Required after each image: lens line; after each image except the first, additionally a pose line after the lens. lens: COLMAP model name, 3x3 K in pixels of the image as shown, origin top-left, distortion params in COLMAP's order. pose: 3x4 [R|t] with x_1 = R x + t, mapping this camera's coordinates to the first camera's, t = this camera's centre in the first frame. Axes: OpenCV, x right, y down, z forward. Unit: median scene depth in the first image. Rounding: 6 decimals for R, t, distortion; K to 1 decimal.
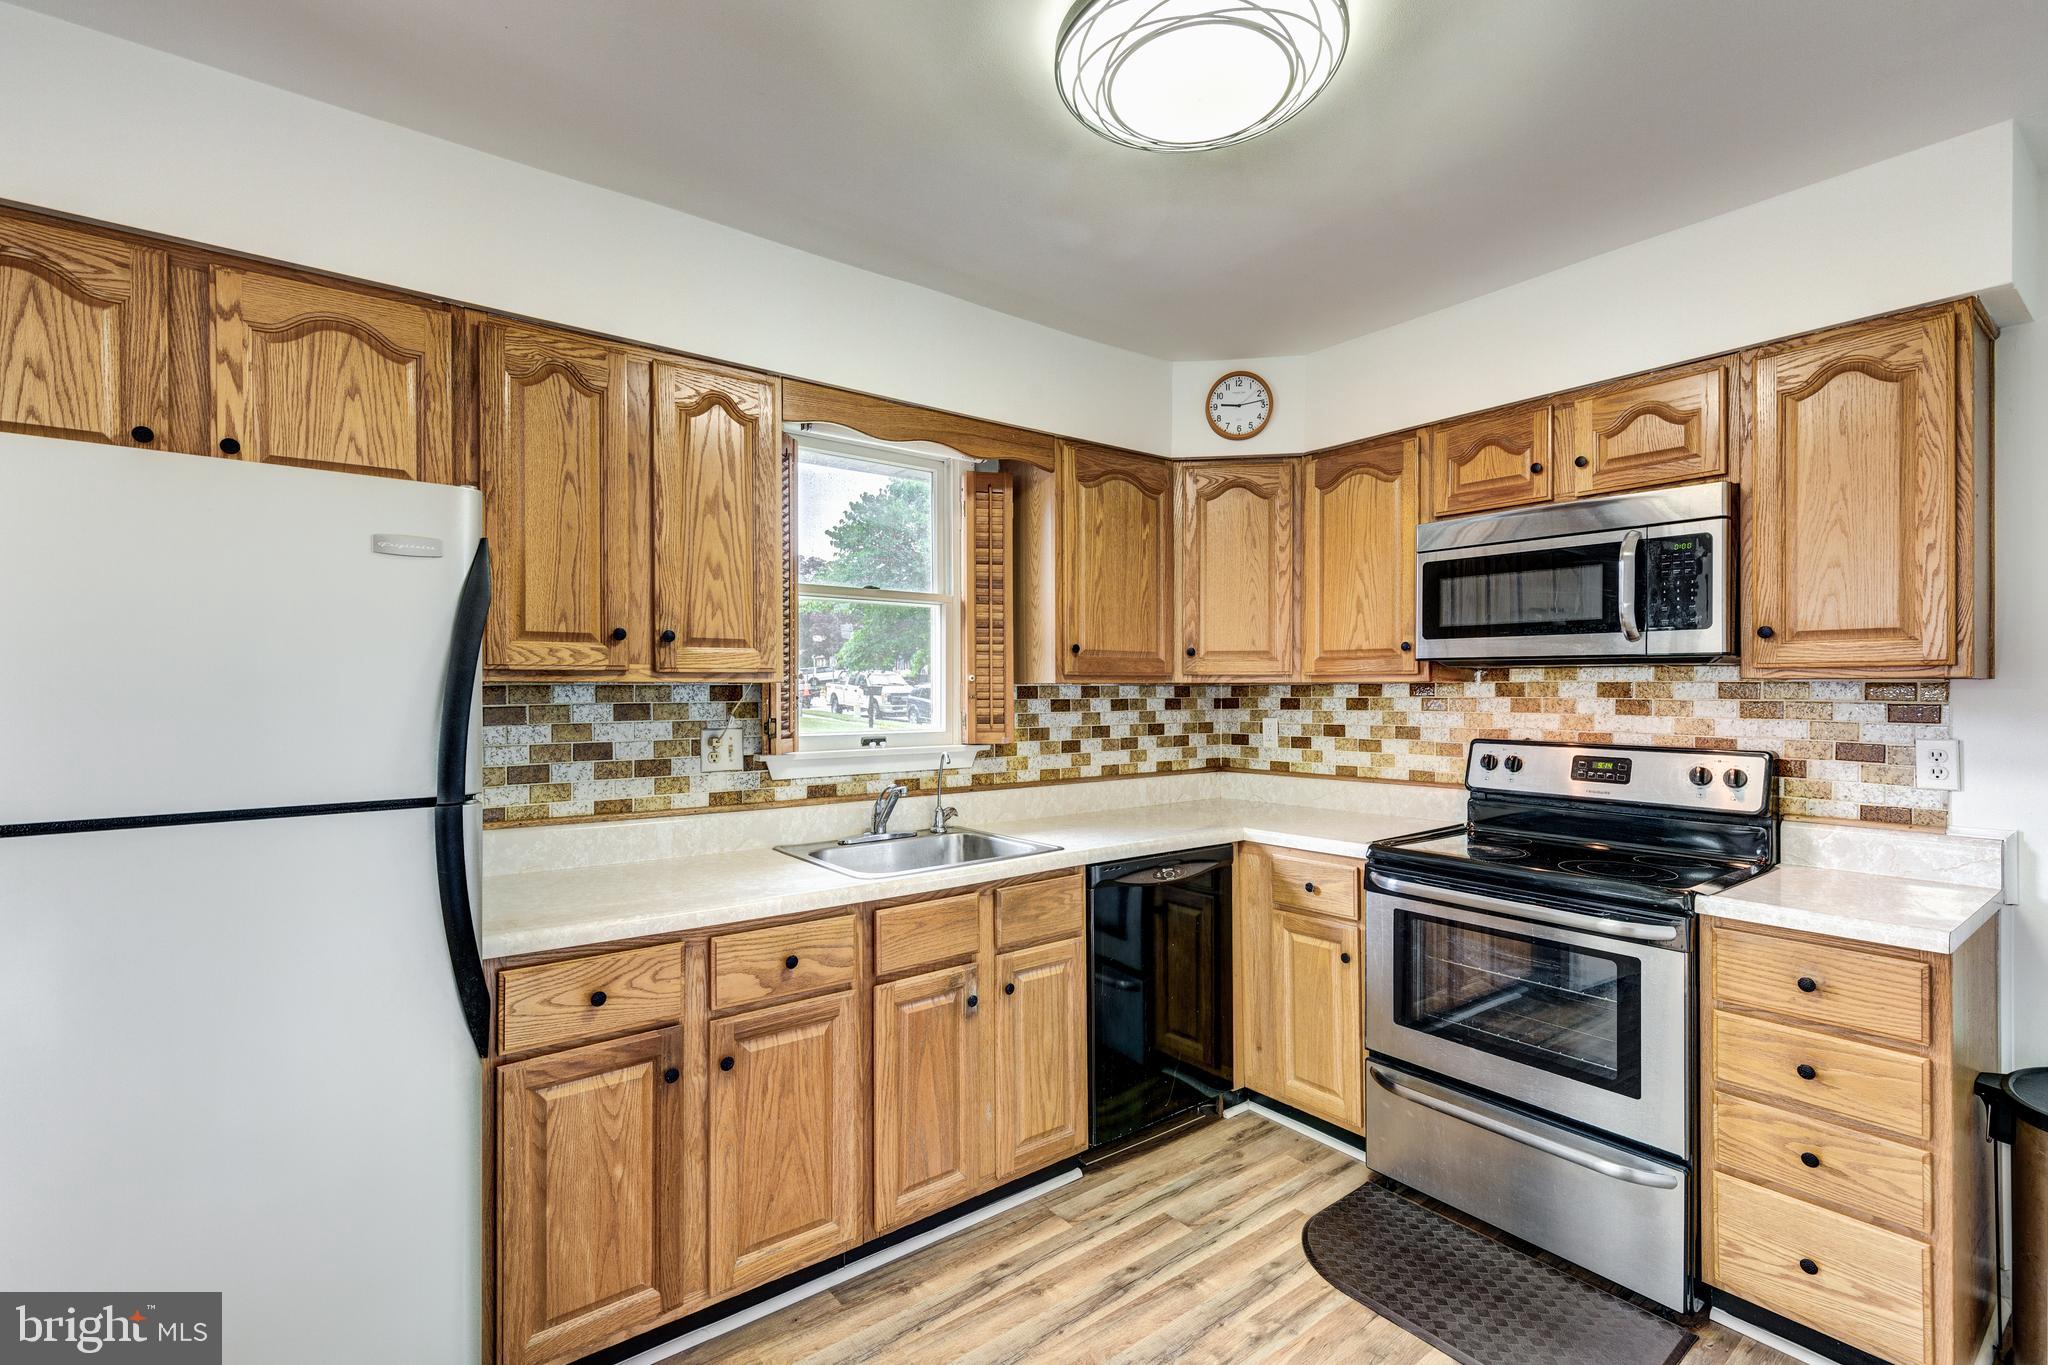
lens RADIAL K [[932.5, 0, 1023.9], [0, 932.5, 684.5], [0, 0, 1]] dist [0.016331, -0.002881]
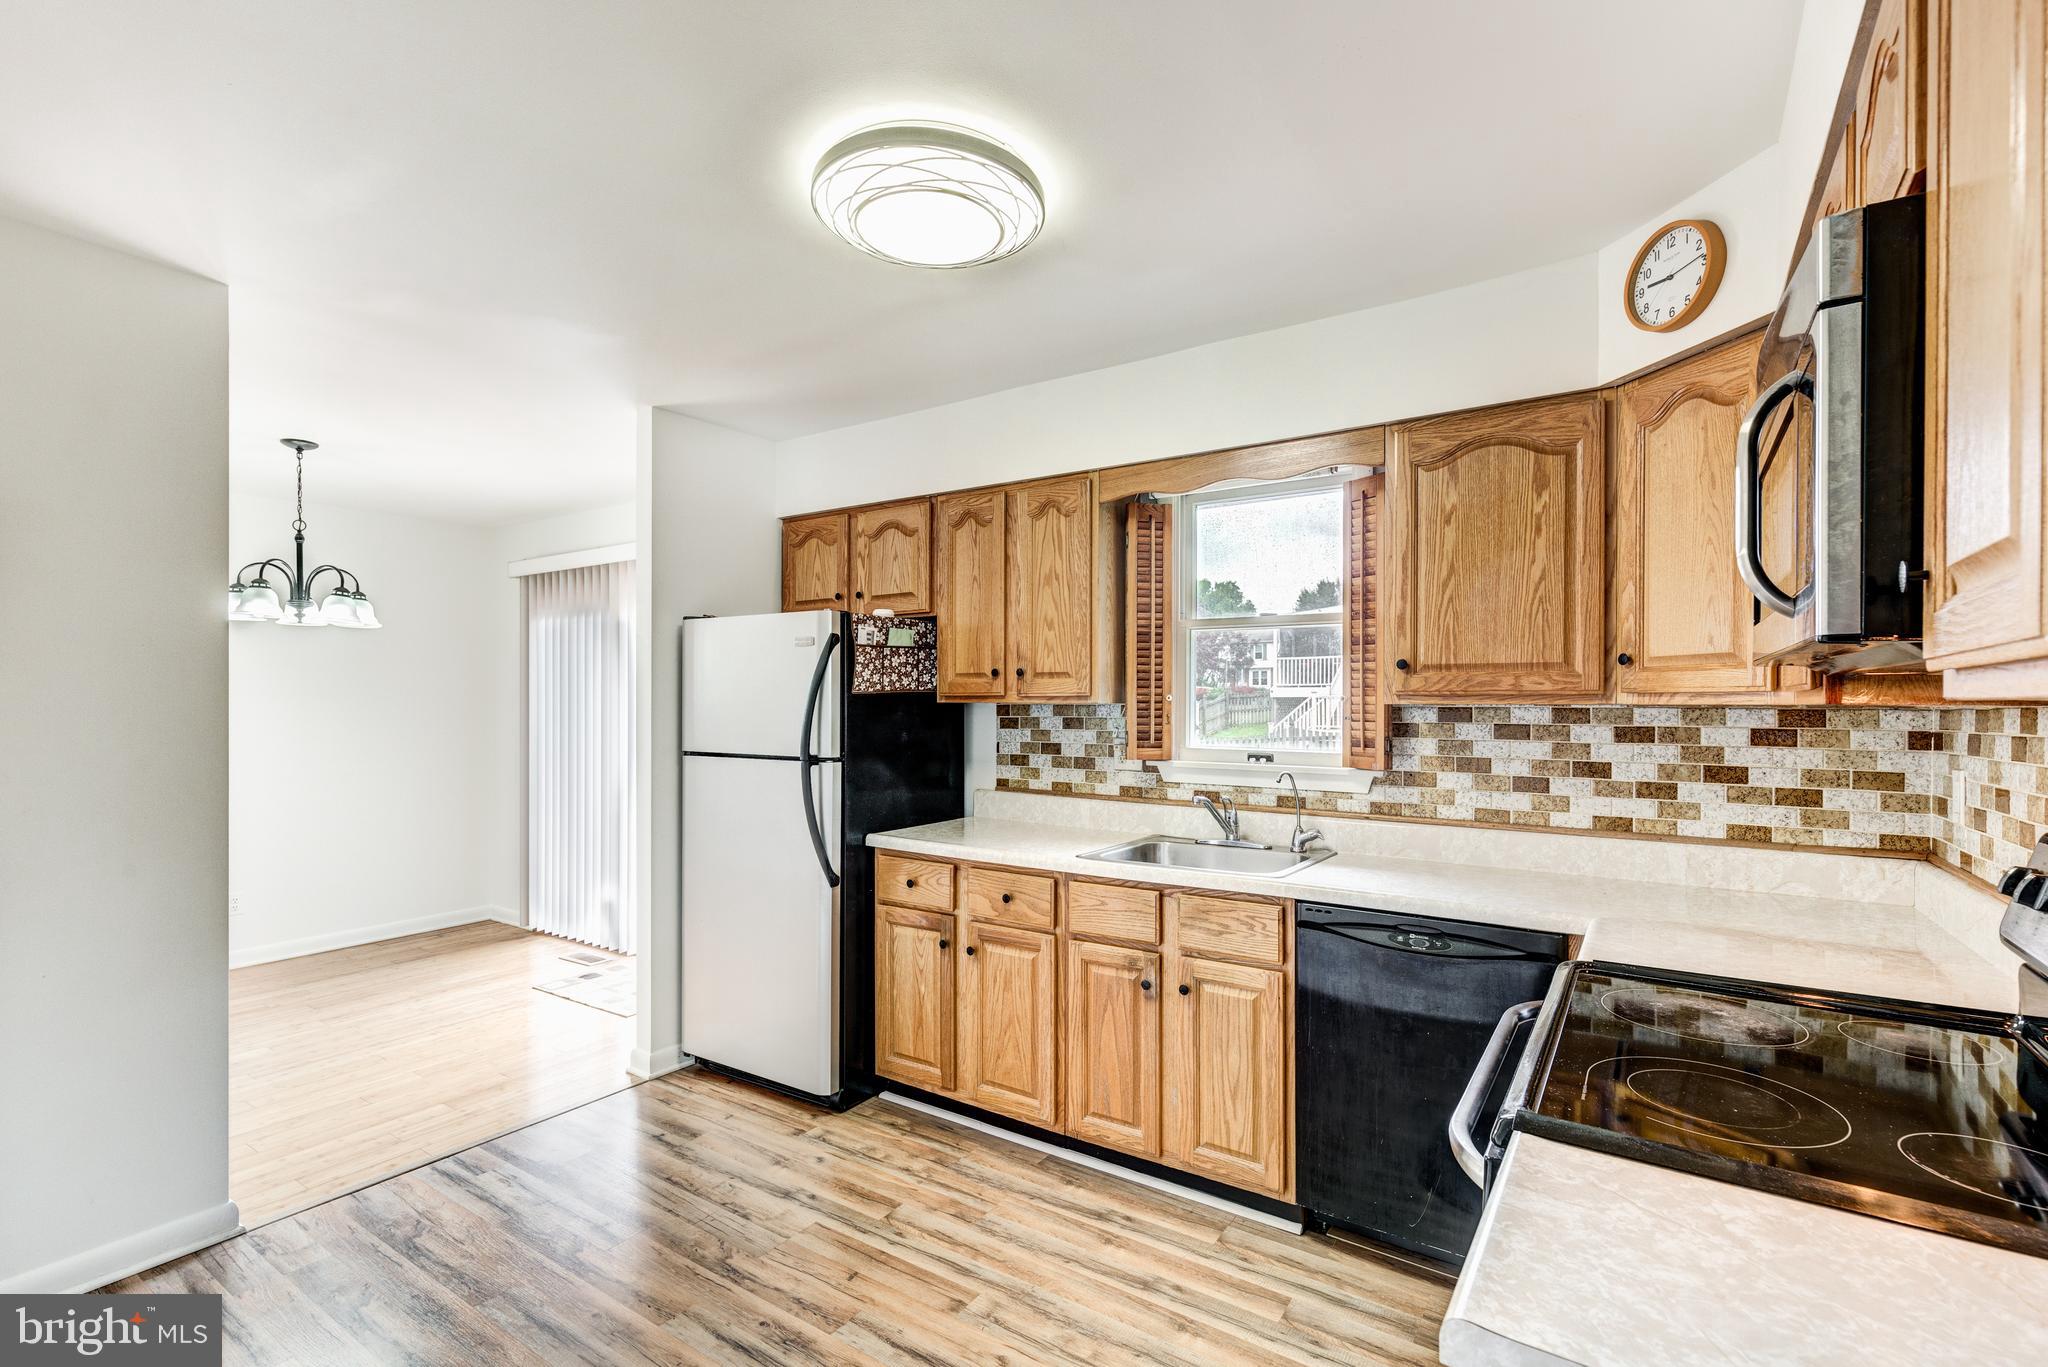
lens RADIAL K [[932.5, 0, 1026.0], [0, 932.5, 699.4], [0, 0, 1]] dist [0.016331, -0.002881]
pose [[0.307696, -0.002022, -0.951483, 0.940099], [-0.001509, 0.999995, -0.002613, -0.003726], [0.951484, 0.002240, 0.307691, 0.492121]]
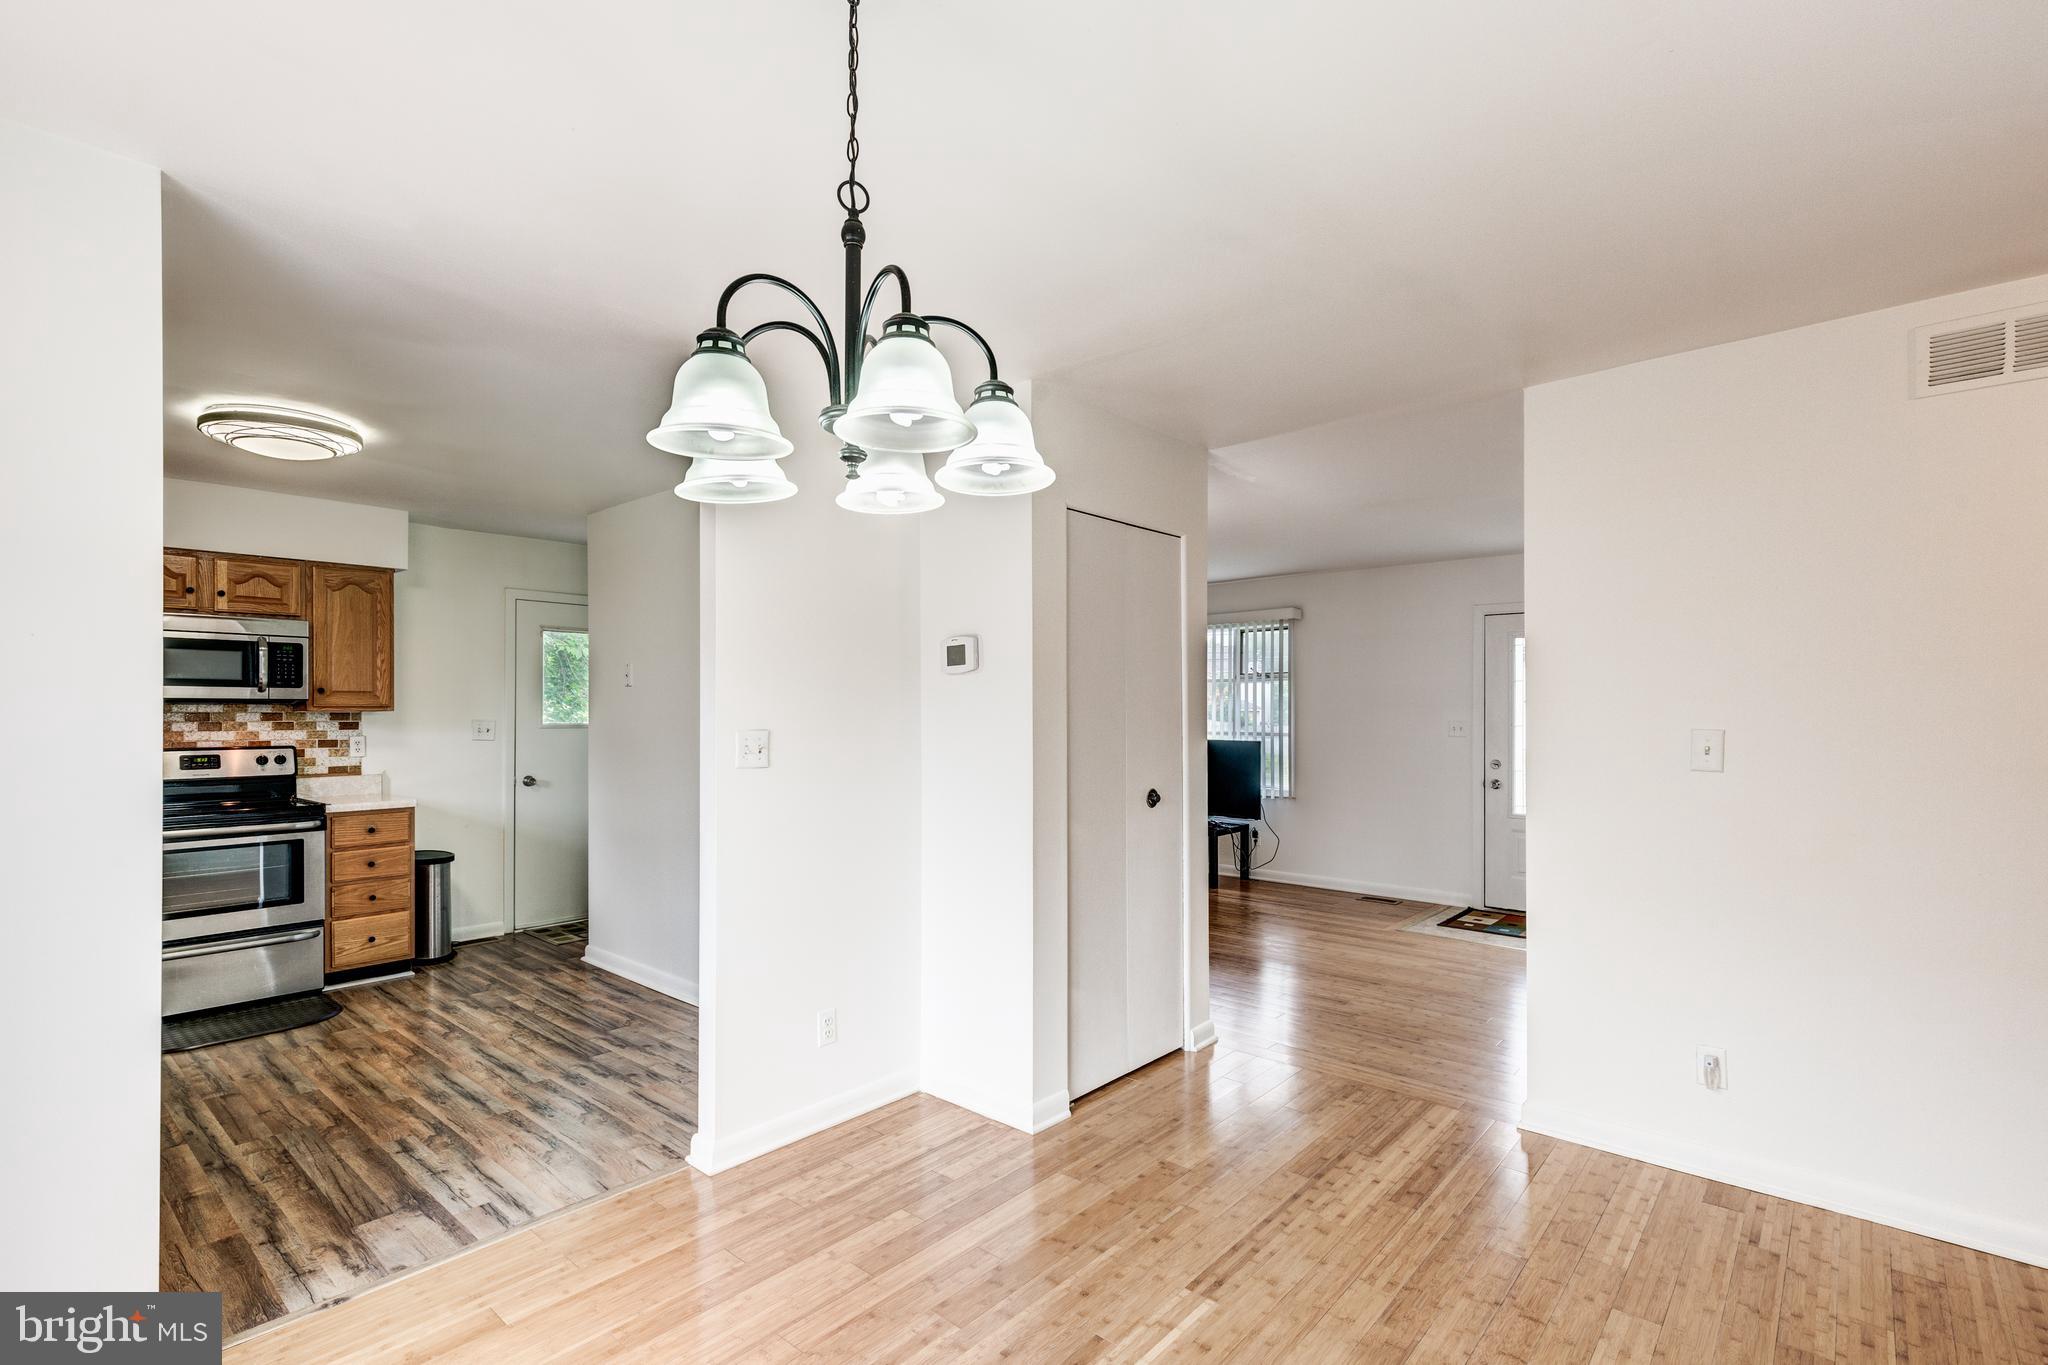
lens RADIAL K [[932.5, 0, 1021.8], [0, 932.5, 723.6], [0, 0, 1]] dist [0.016331, -0.002881]
pose [[-0.191235, -0.009506, 0.981498, -1.540646], [0.003297, 0.999941, 0.010327, 0.005555], [-0.981539, 0.005211, -0.191192, -0.192055]]
